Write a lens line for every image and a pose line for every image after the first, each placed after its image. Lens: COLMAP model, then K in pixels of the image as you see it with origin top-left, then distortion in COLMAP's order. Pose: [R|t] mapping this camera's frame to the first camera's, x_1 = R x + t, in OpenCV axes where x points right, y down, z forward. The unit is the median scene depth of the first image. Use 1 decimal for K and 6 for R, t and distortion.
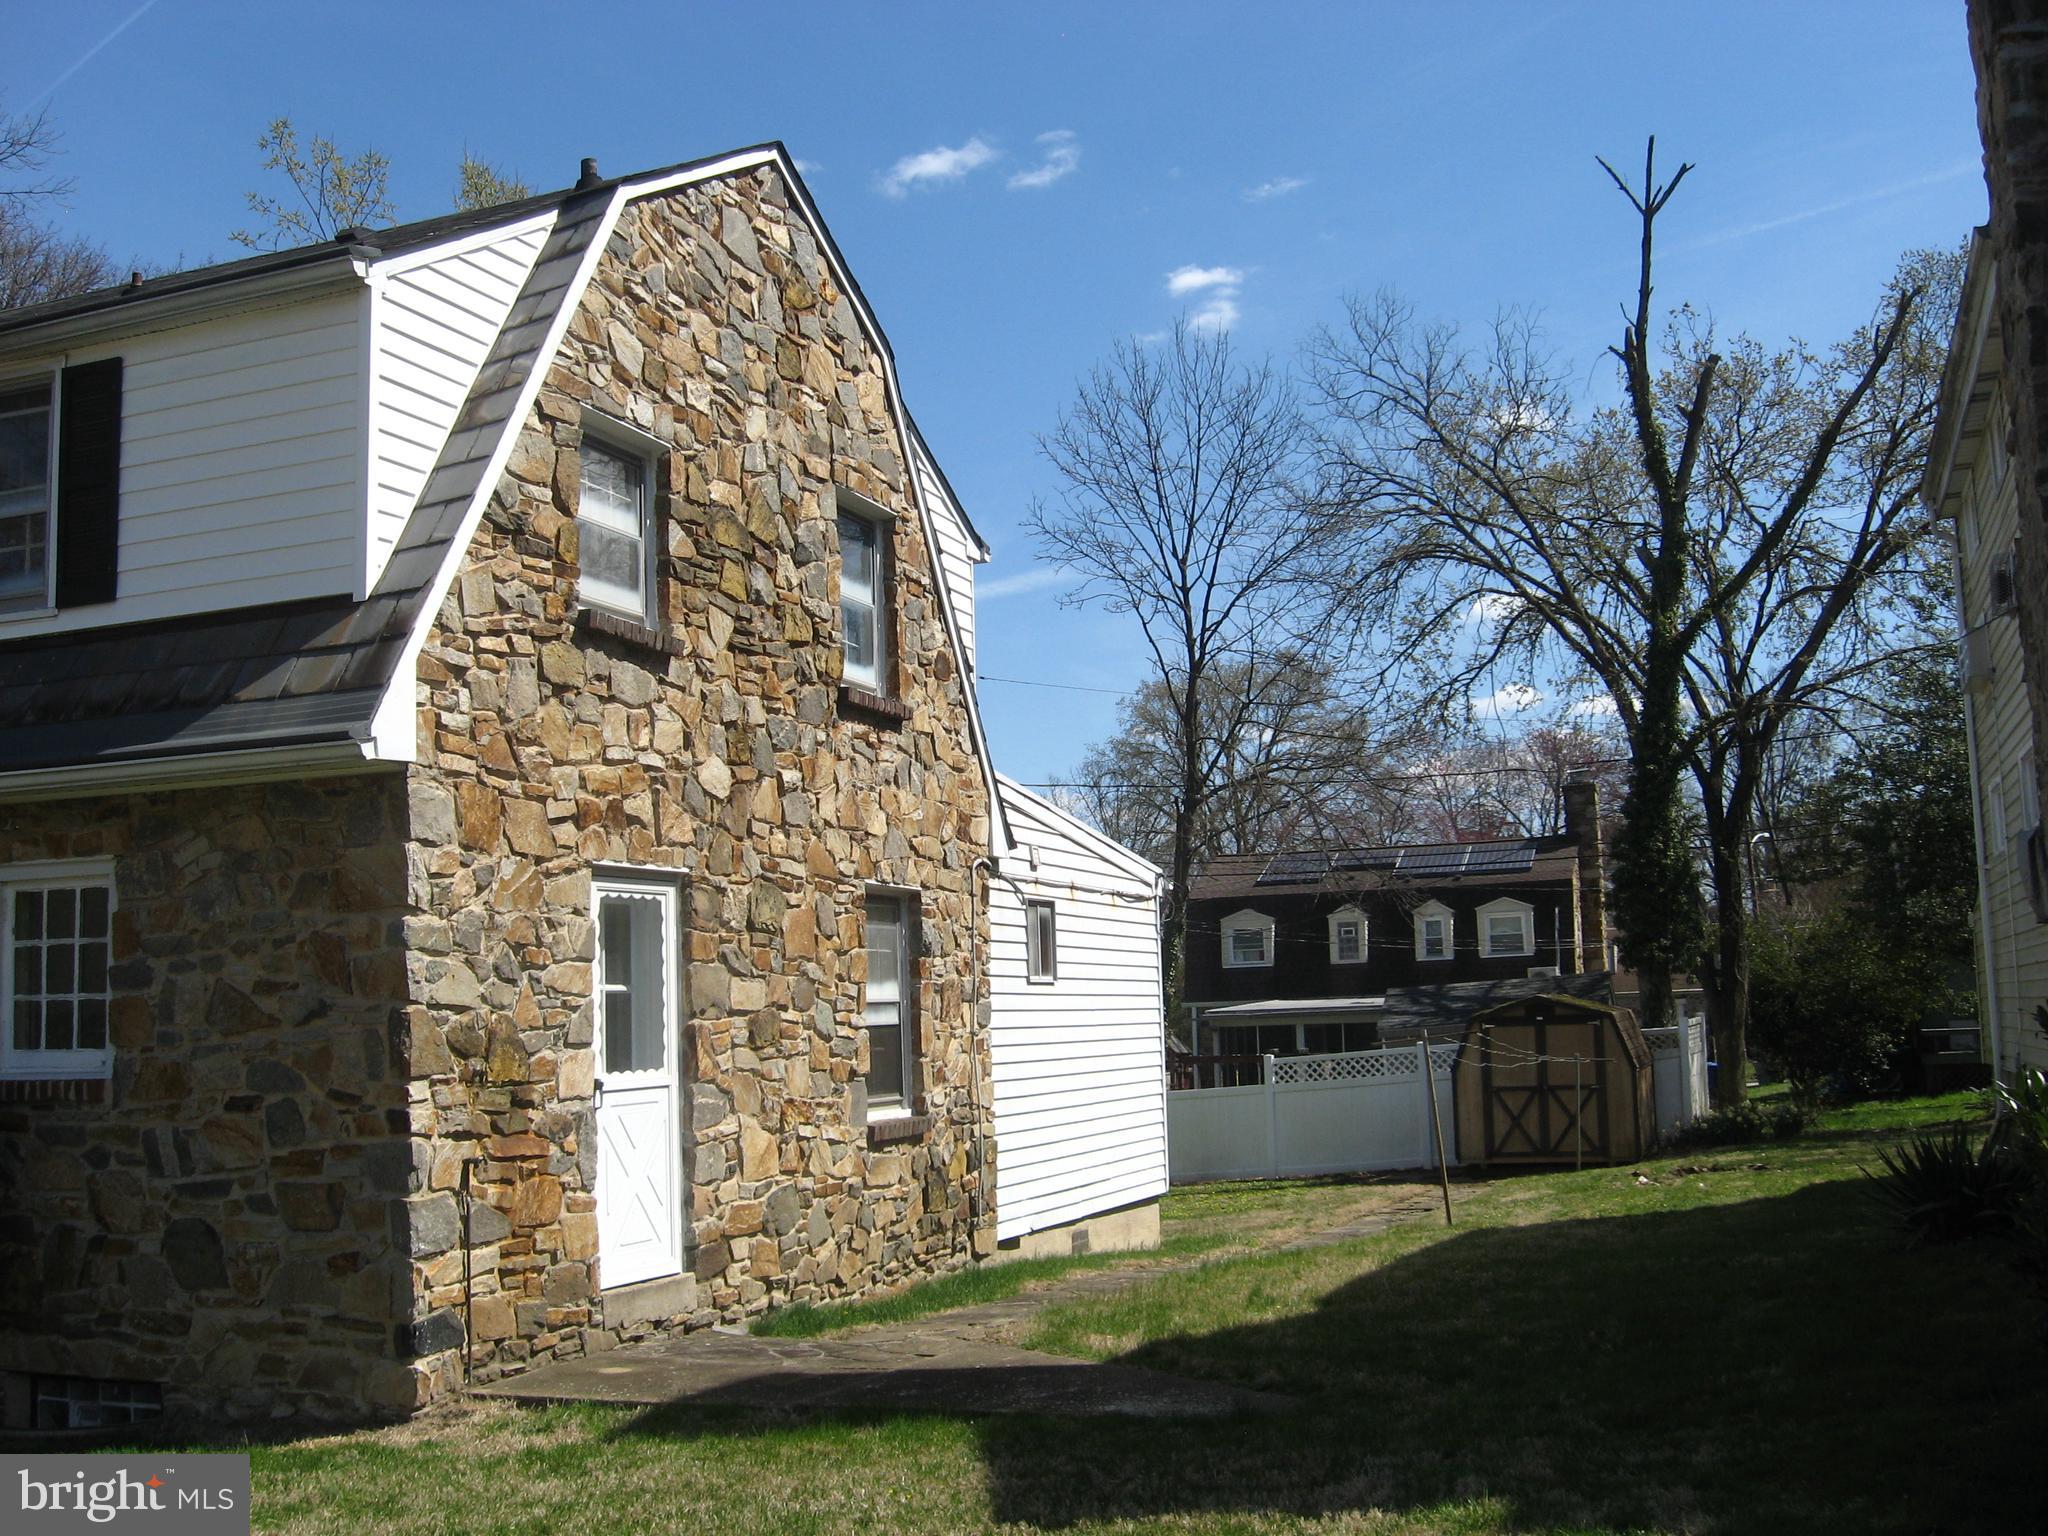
lens RADIAL K [[2136.4, 0, 1024.0], [0, 2136.4, 768.0], [0, 0, 1]] dist [-0.134677, 0.058480]
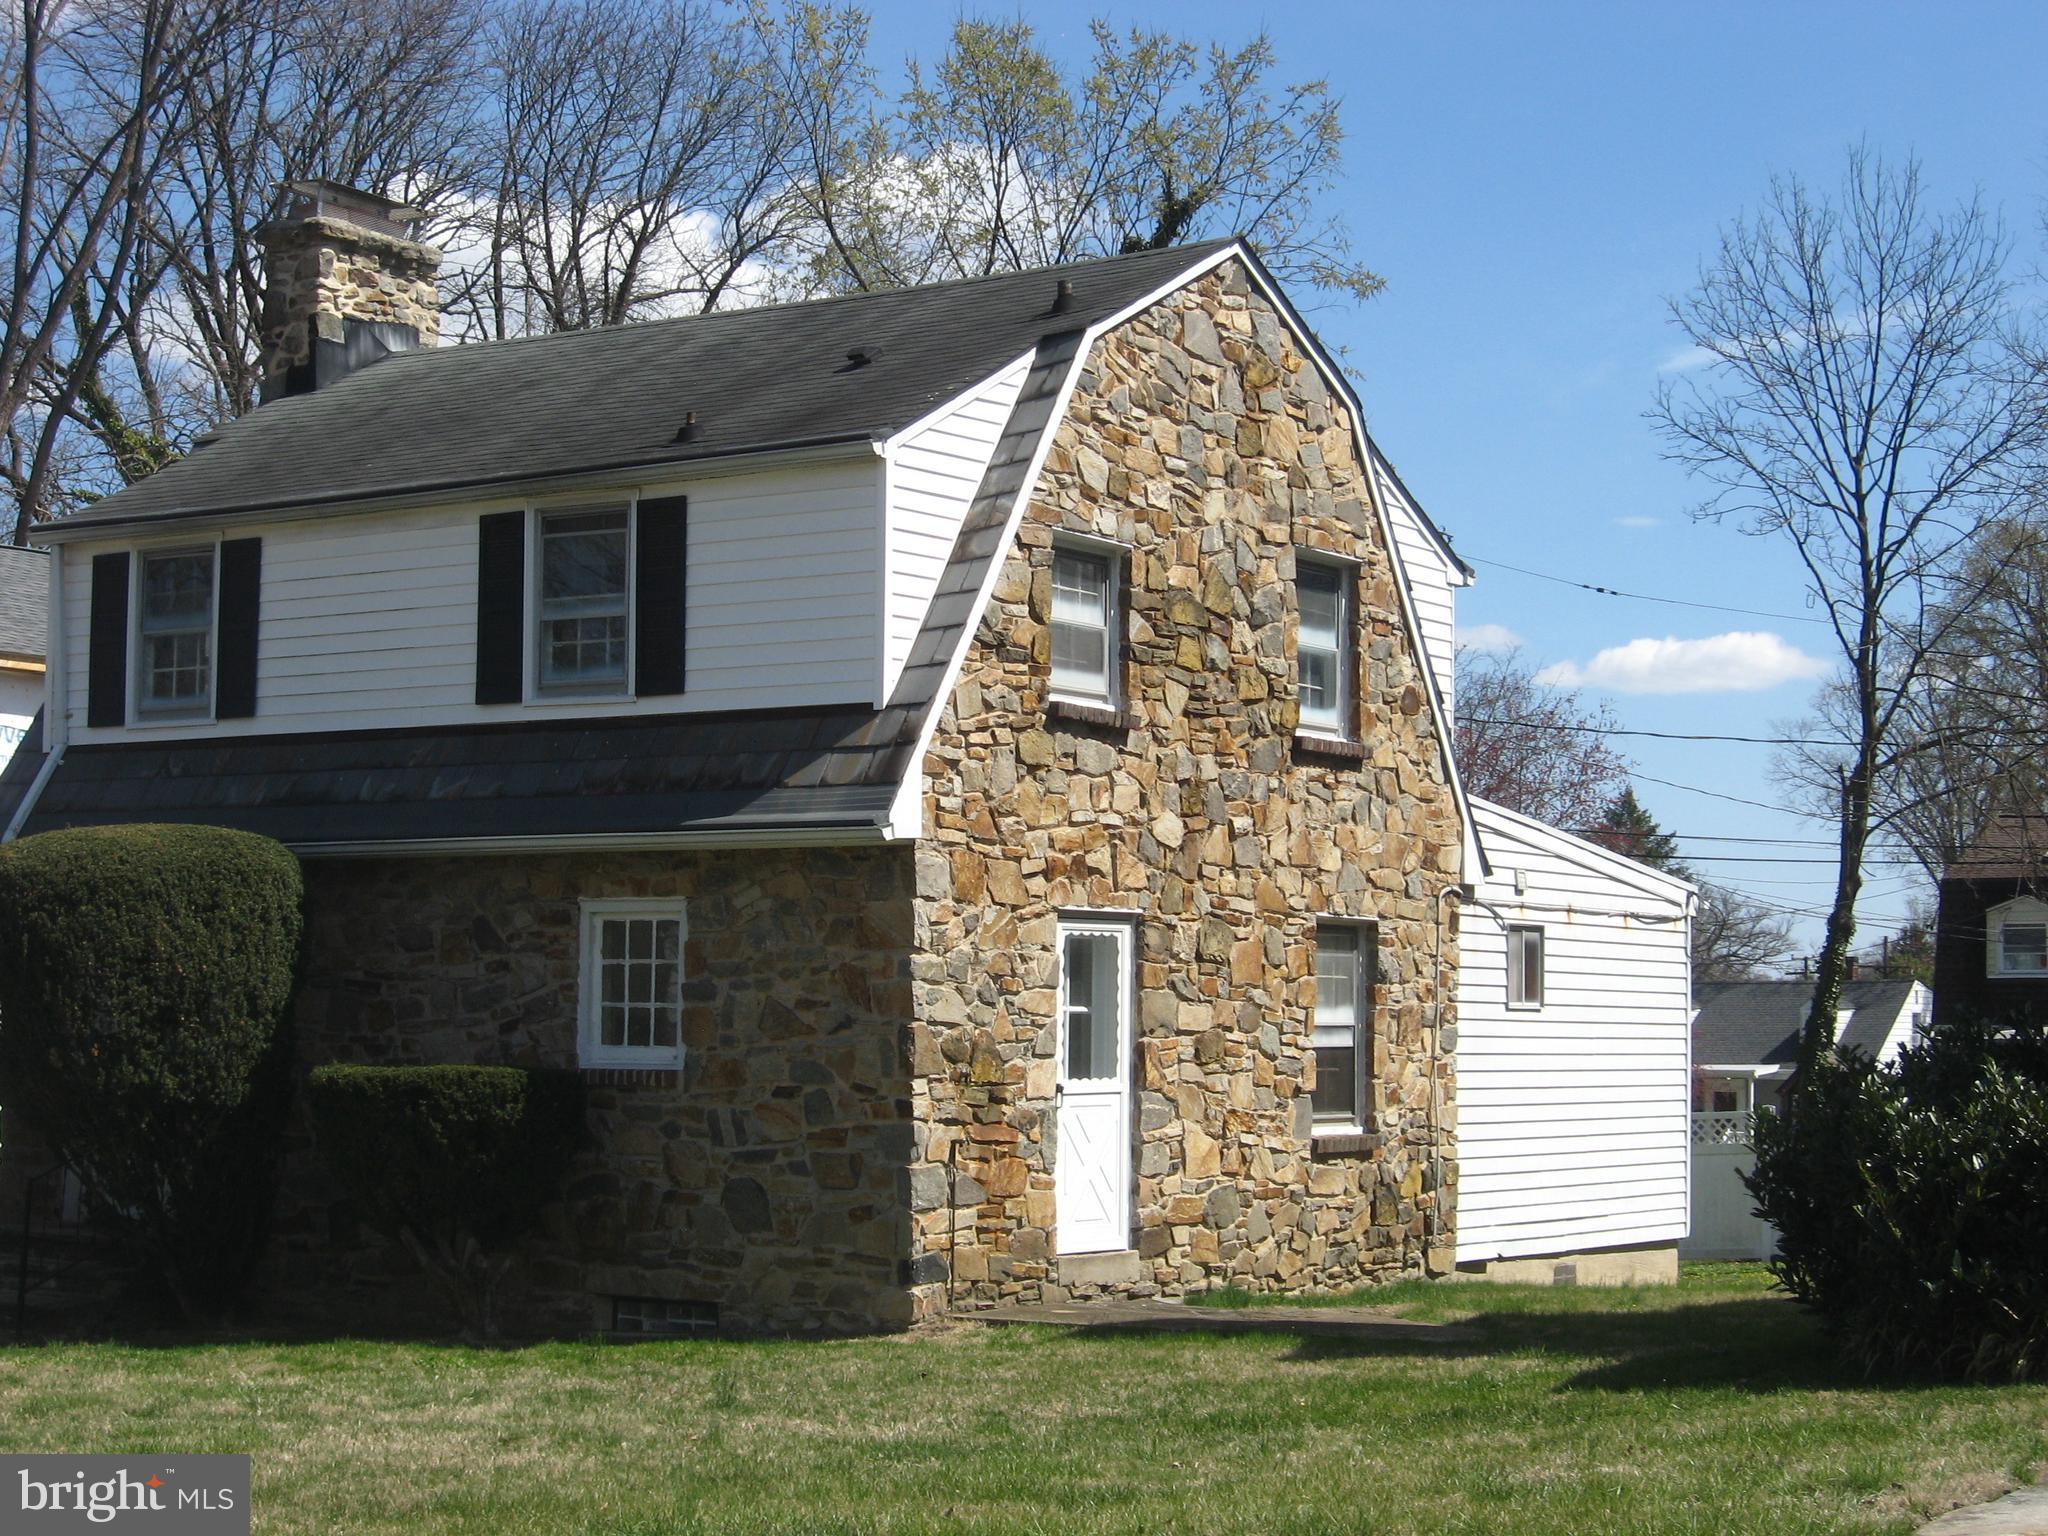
lens RADIAL K [[3547.7, 0, 1024.0], [0, 3547.7, 768.0], [0, 0, 1]] dist [-0.157180, 0.001398]
pose [[0.972197, 0.022852, -0.233046, 0.222551], [-0.012111, 0.998802, 0.047417, -0.117043], [0.233850, -0.043276, 0.971309, -0.871083]]
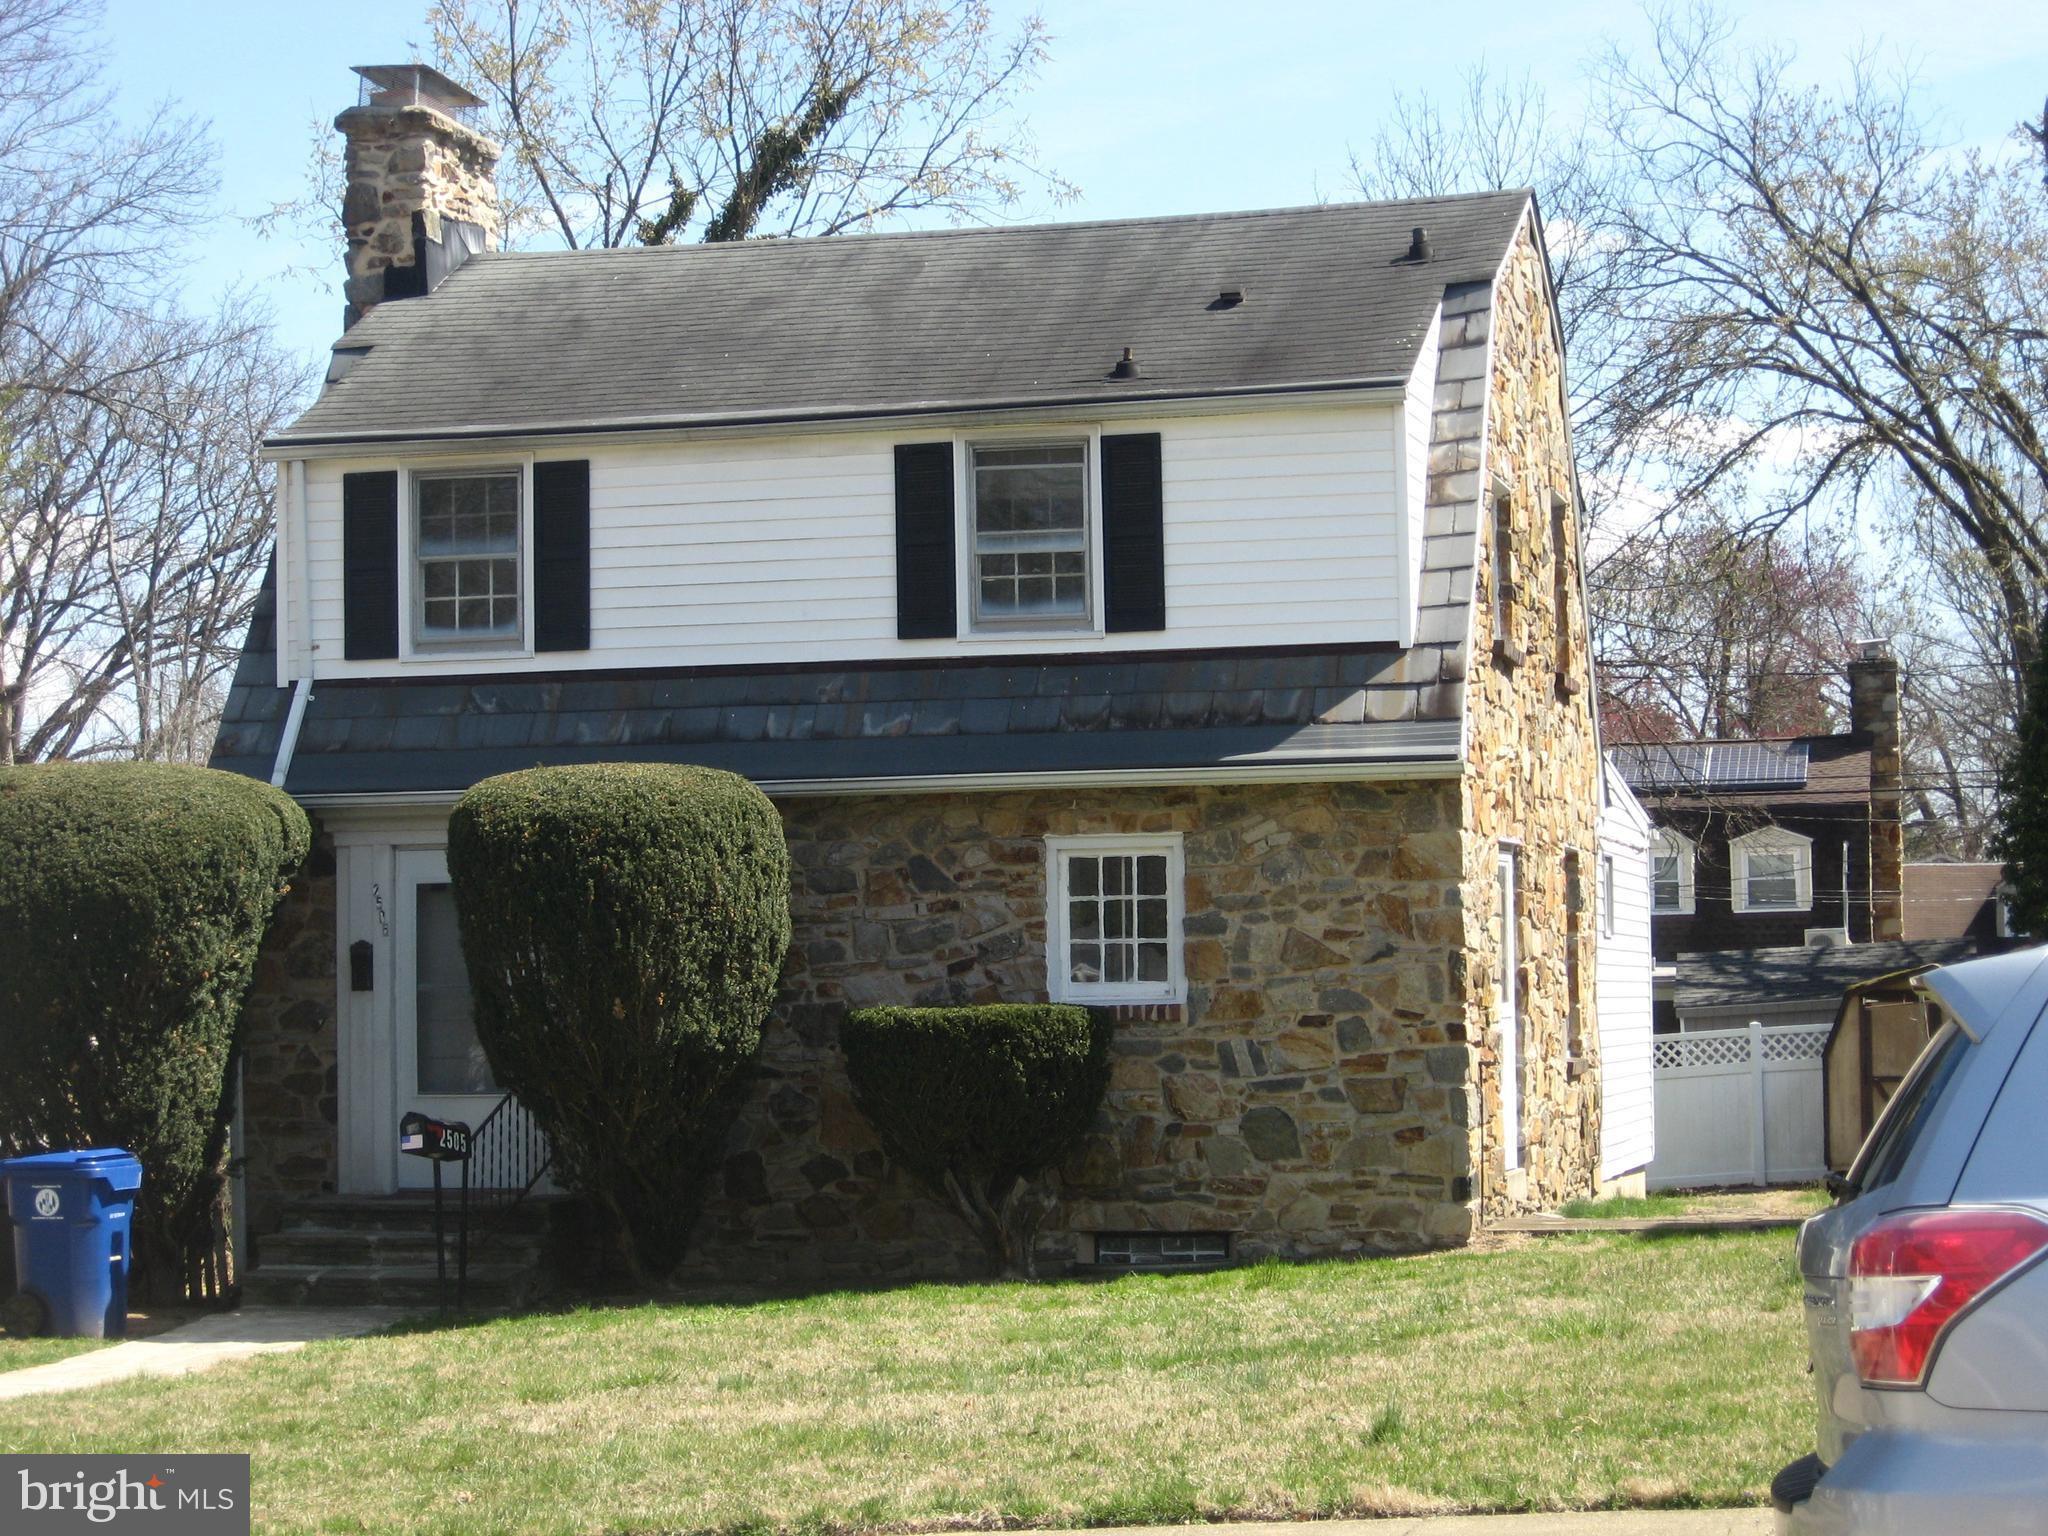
lens RADIAL K [[4173.8, 0, 1024.0], [0, 4173.8, 768.0], [0, 0, 1]] dist [-0.164571, 0.027894]
pose [[0.993709, 0.021325, 0.109948, -0.670768], [-0.027796, 0.997949, 0.057656, -0.118045], [-0.108493, -0.060350, 0.992264, -1.272789]]
